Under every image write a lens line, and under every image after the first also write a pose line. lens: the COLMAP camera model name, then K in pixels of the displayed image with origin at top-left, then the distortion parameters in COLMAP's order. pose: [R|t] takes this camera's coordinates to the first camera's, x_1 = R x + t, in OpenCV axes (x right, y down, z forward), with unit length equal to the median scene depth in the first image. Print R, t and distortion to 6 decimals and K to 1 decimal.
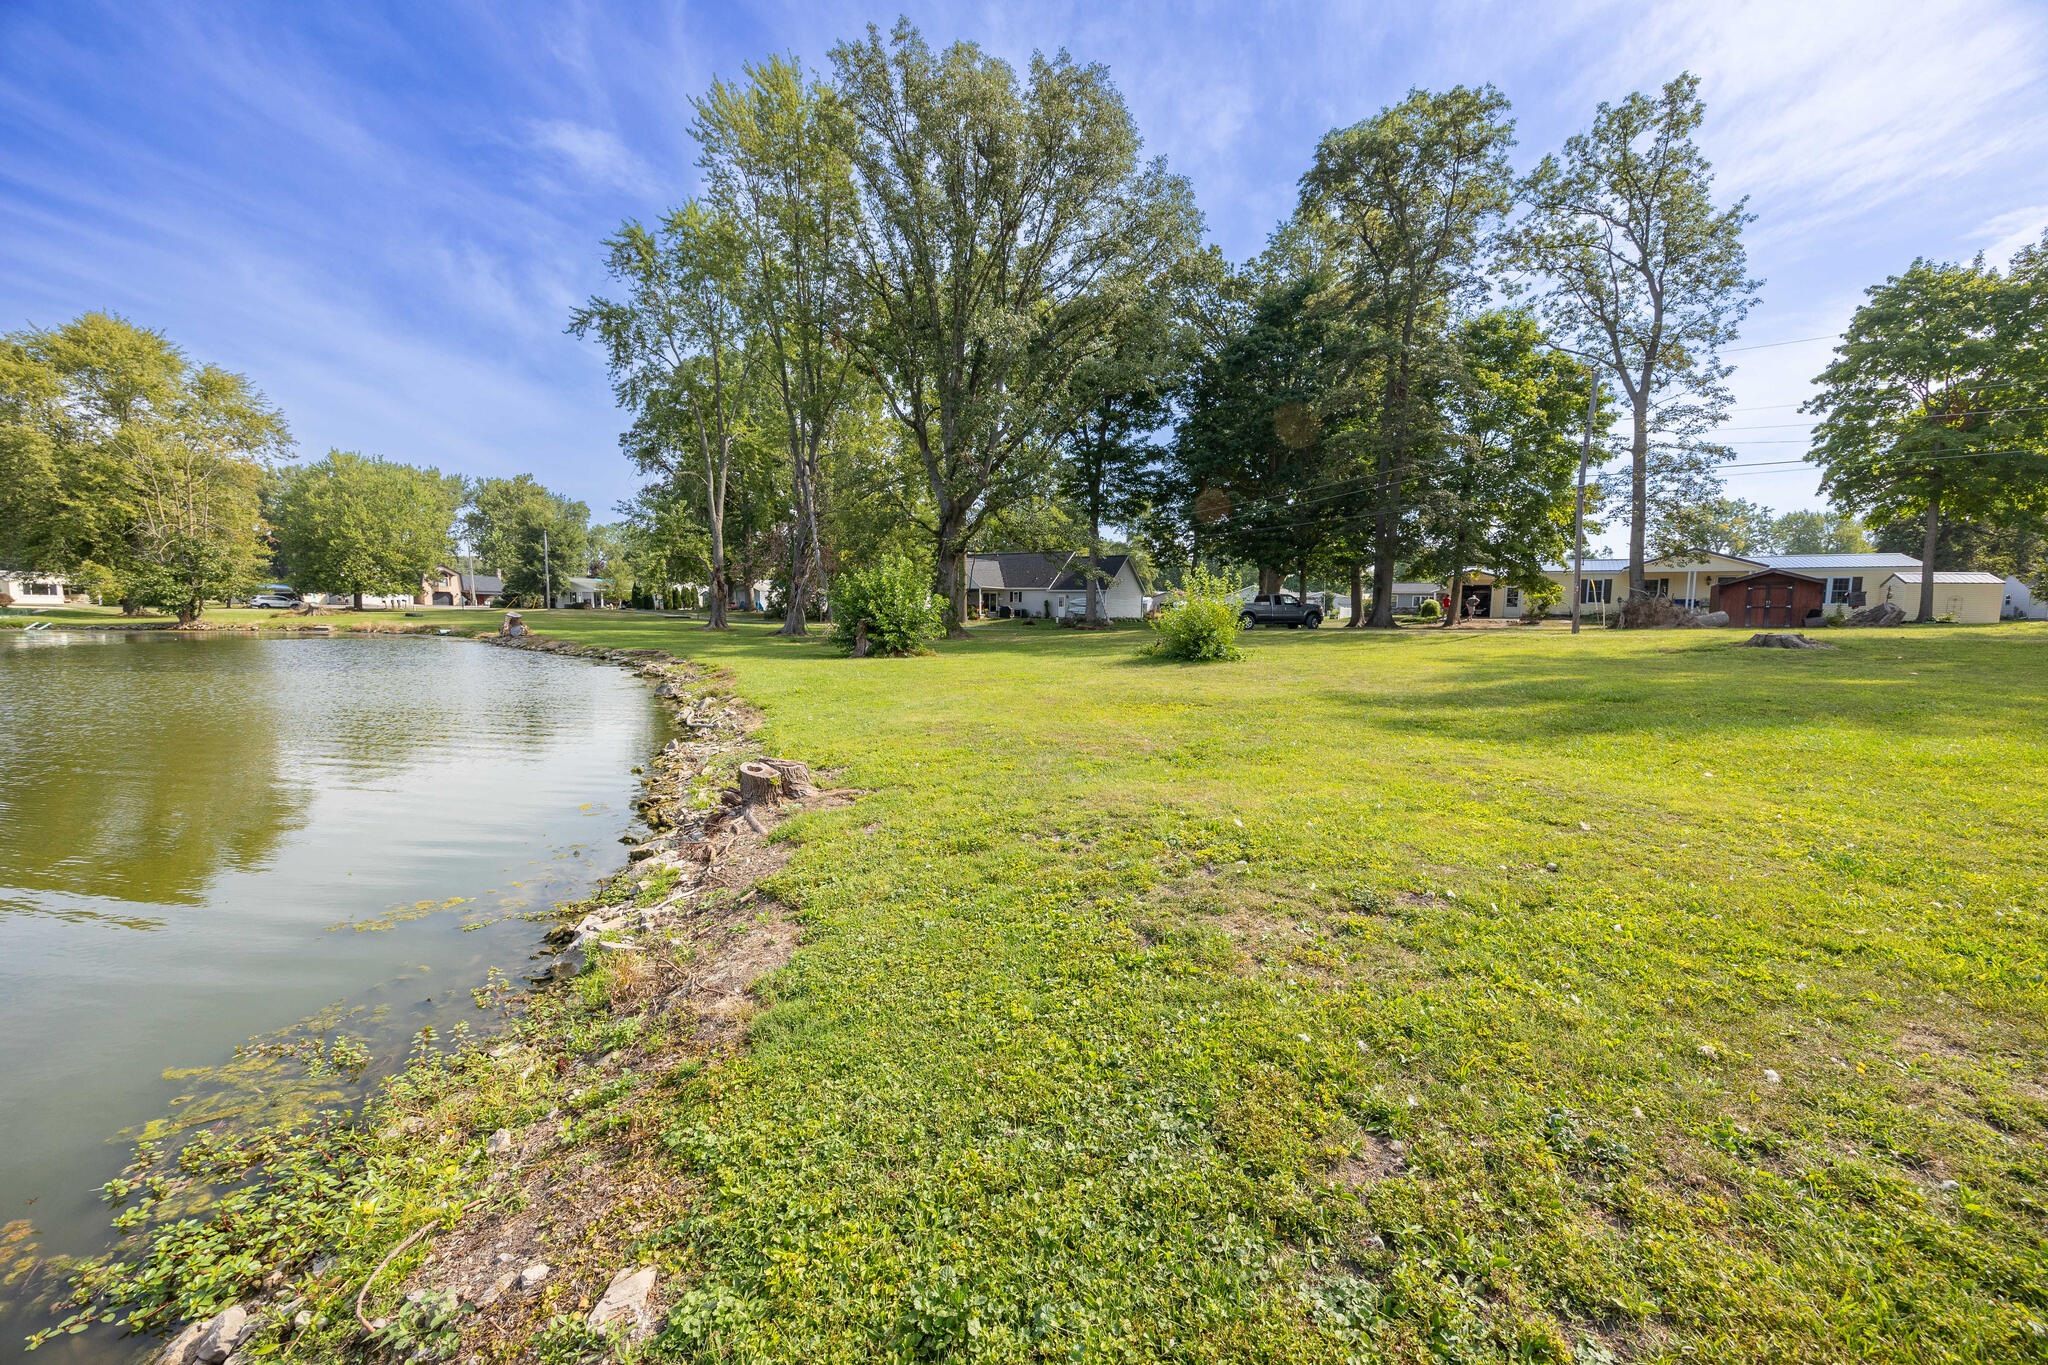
lens RADIAL K [[773.2, 0, 1018.5], [0, 773.2, 714.4], [0, 0, 1]] dist [0.010529, 0.000002]
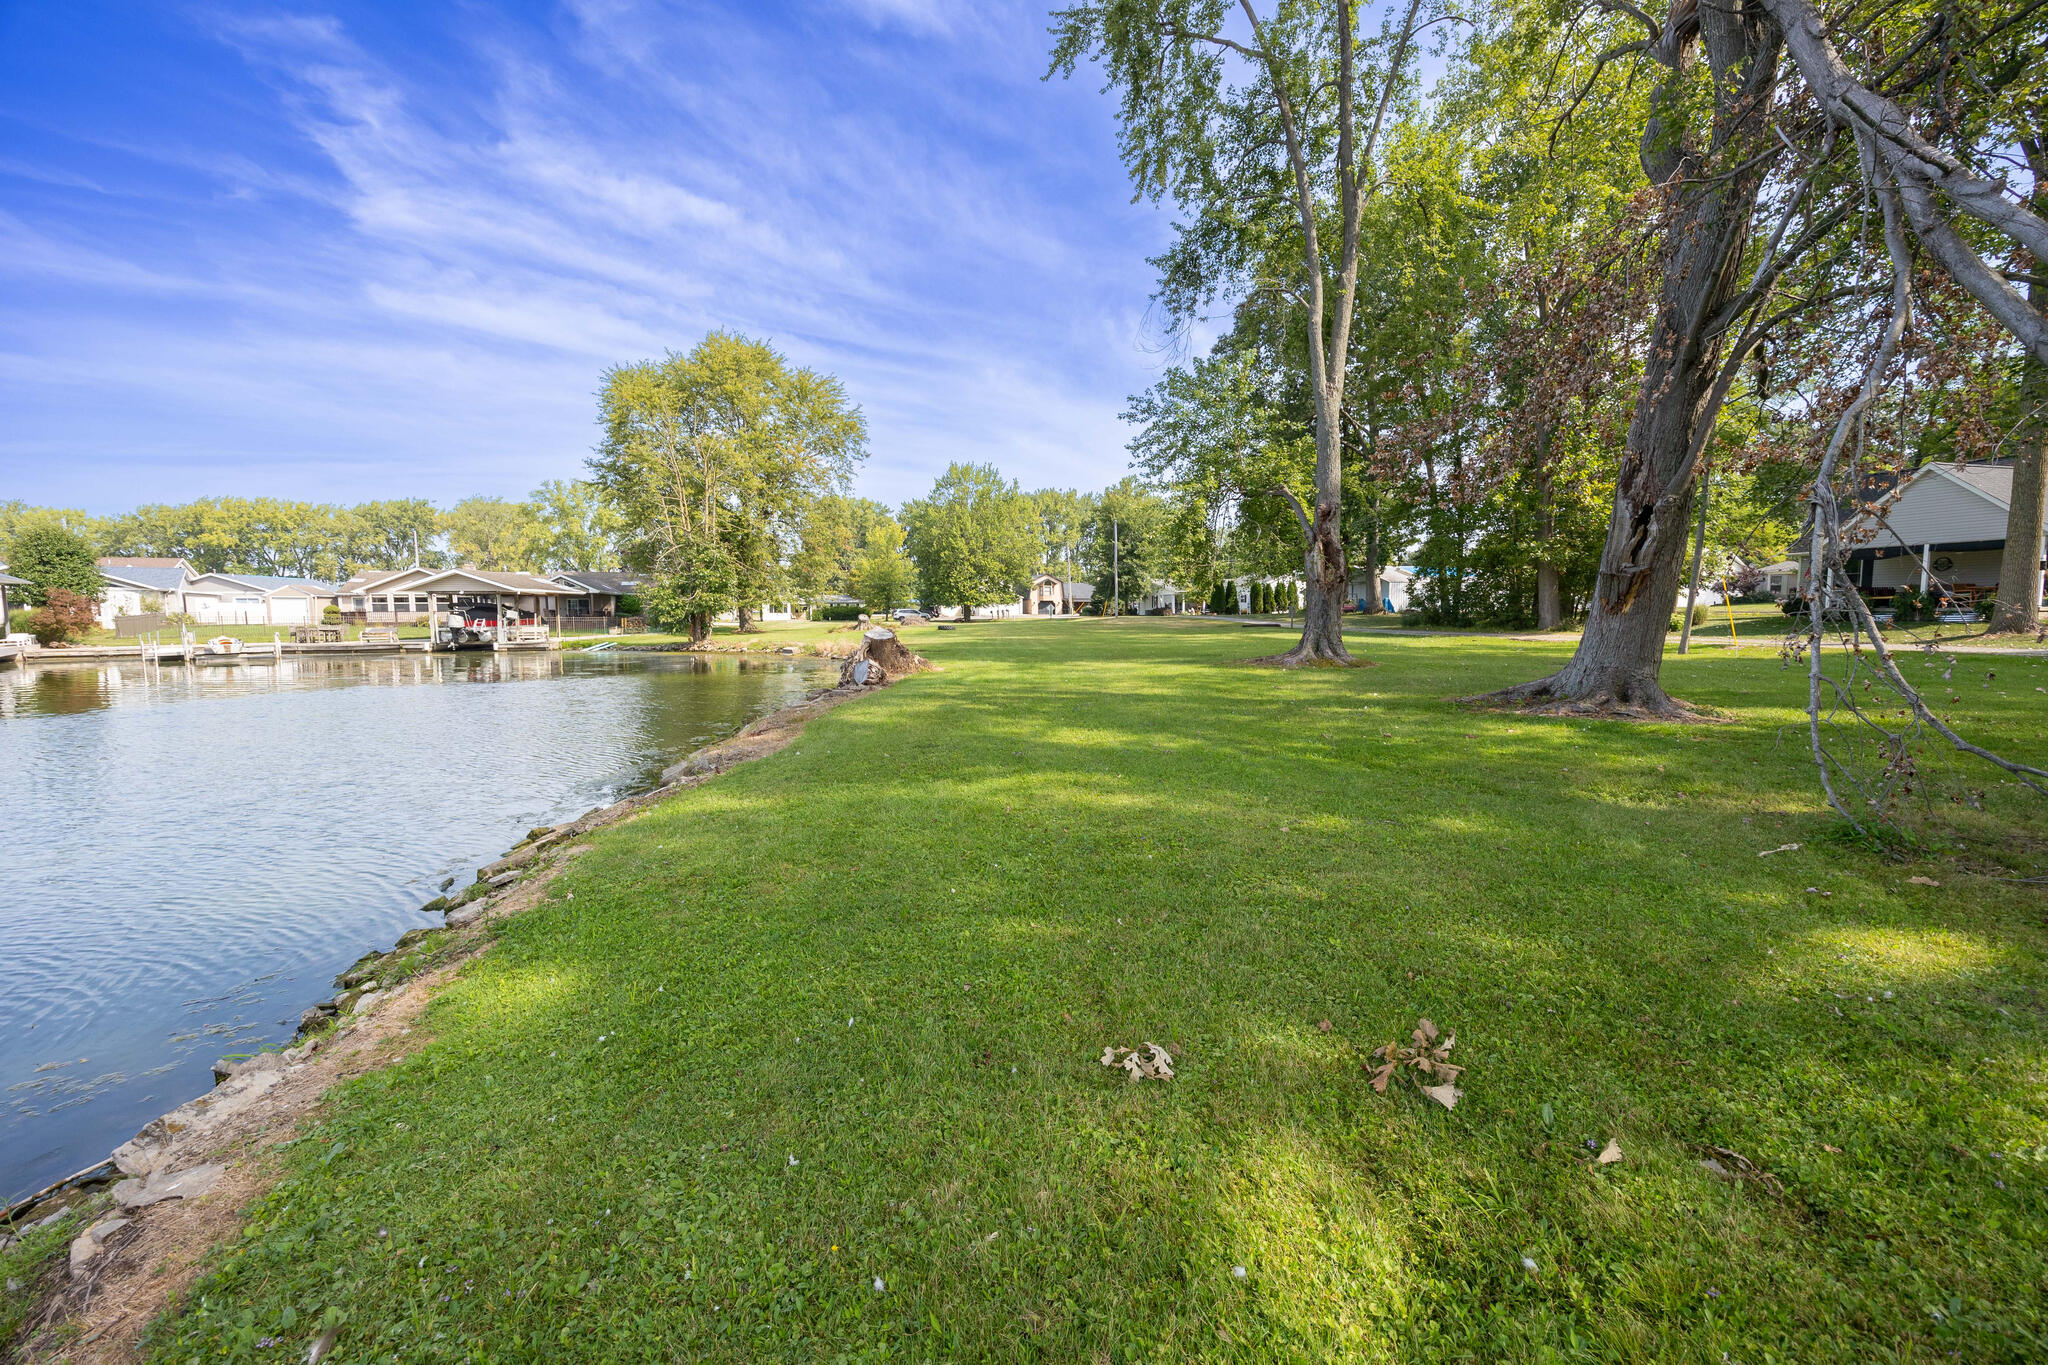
lens RADIAL K [[795.8, 0, 1028.8], [0, 795.8, 642.5], [0, 0, 1]] dist [-0.001141, -0.000140]
pose [[0.749381, 0.002475, -0.662134, -0.152496], [-0.066457, 0.995225, -0.071494, -0.052829], [0.658795, 0.097580, 0.745967, 0.395679]]
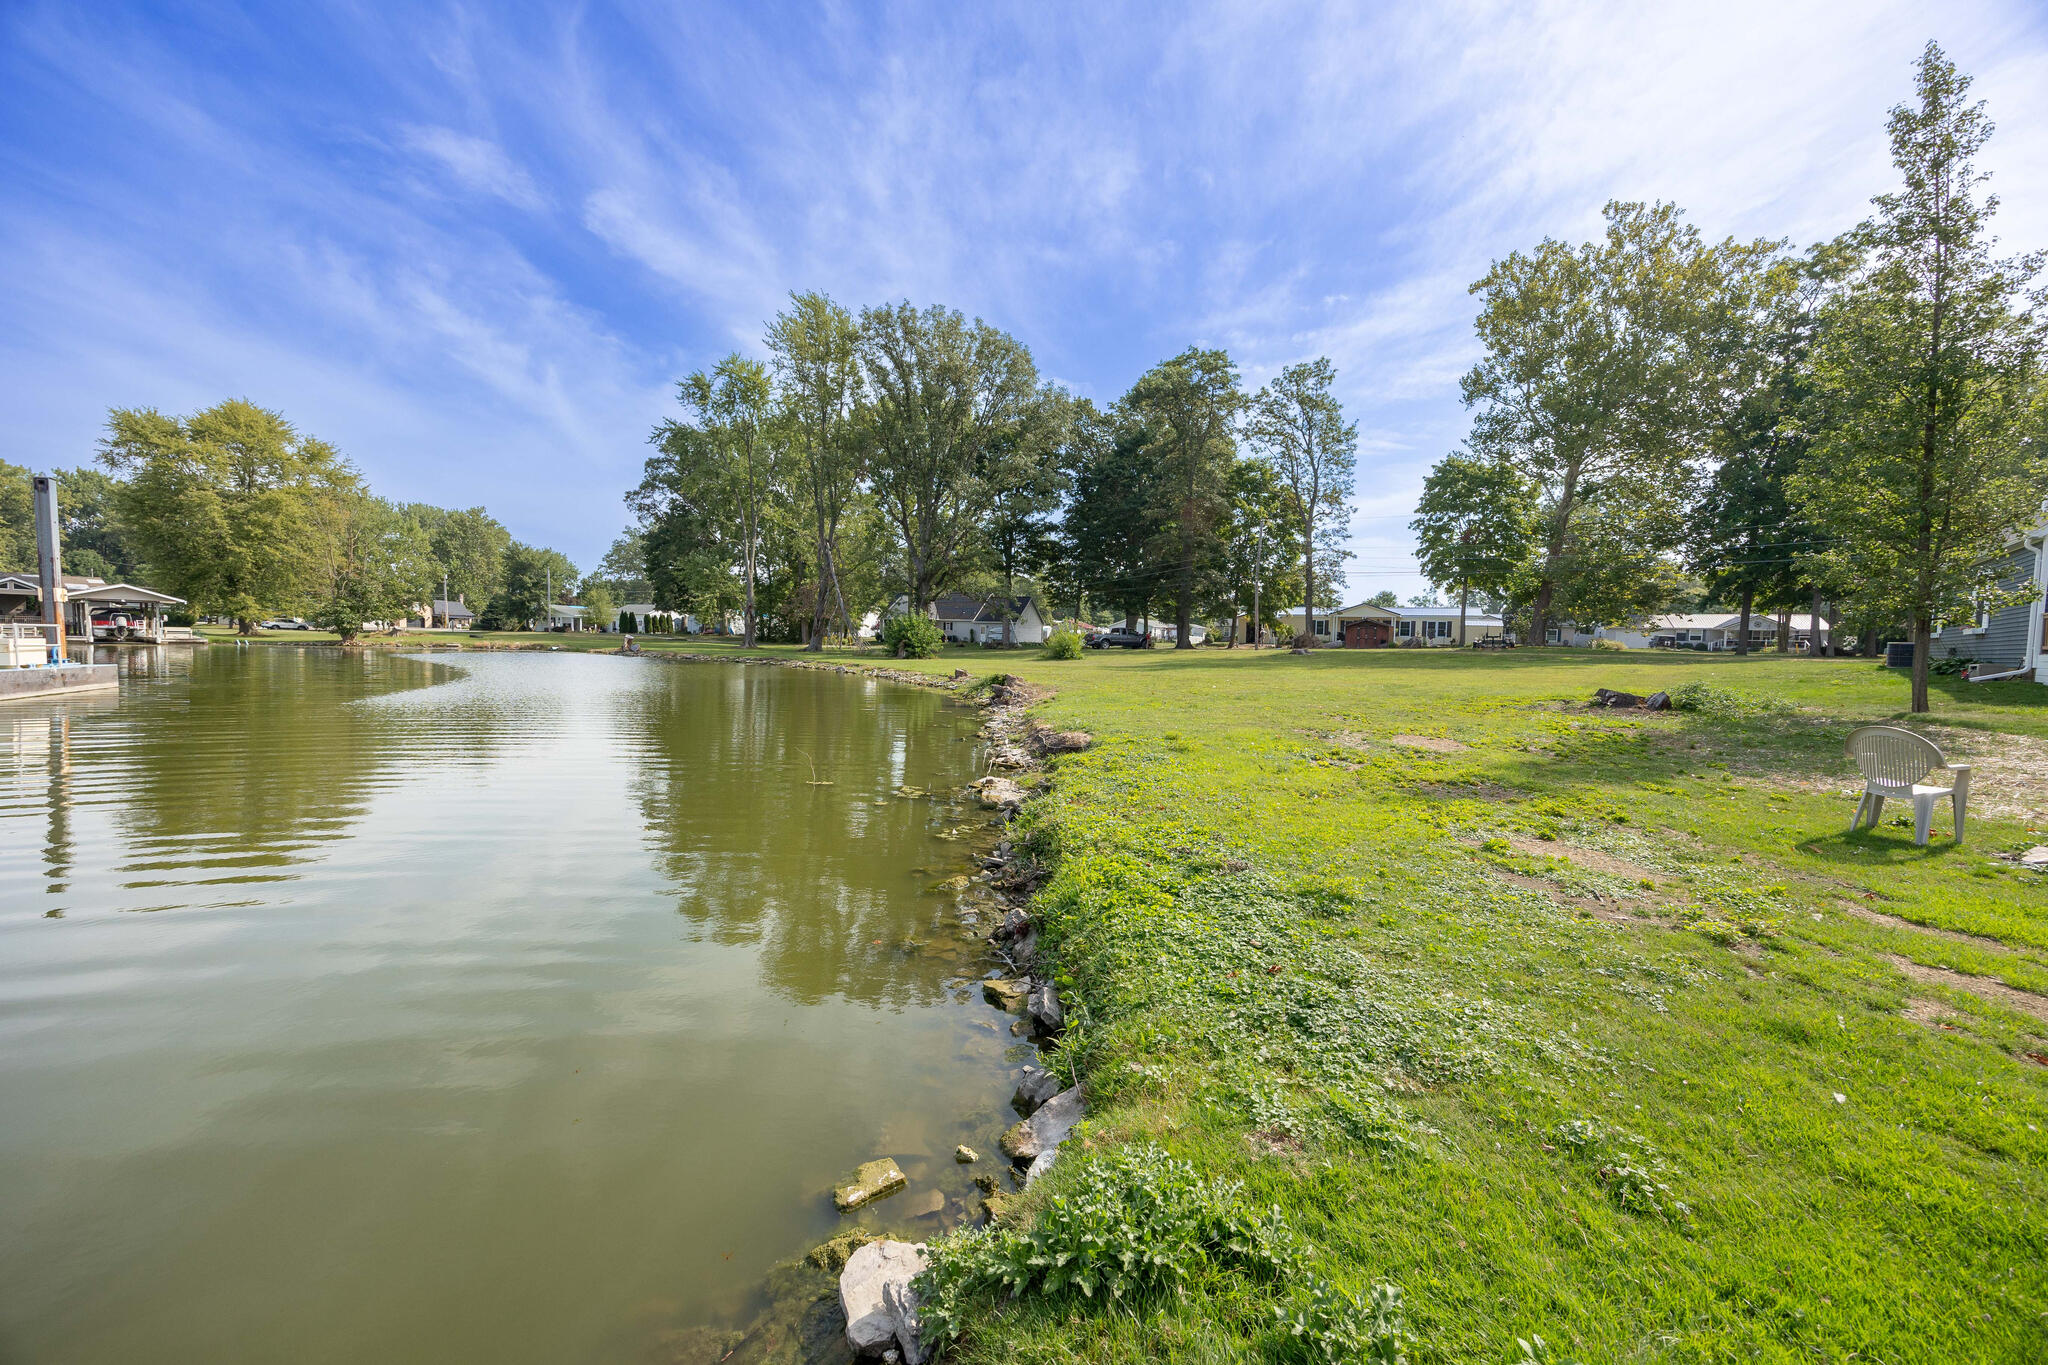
lens RADIAL K [[822.0, 0, 1024.0], [0, 822.0, 682.5], [0, 0, 1]] dist [0.037865, 0.000106]
pose [[0.990896, 0.001023, 0.134629, -0.070877], [0.009620, 0.996877, -0.078378, 0.061057], [-0.134289, 0.078960, 0.987791, -0.439472]]
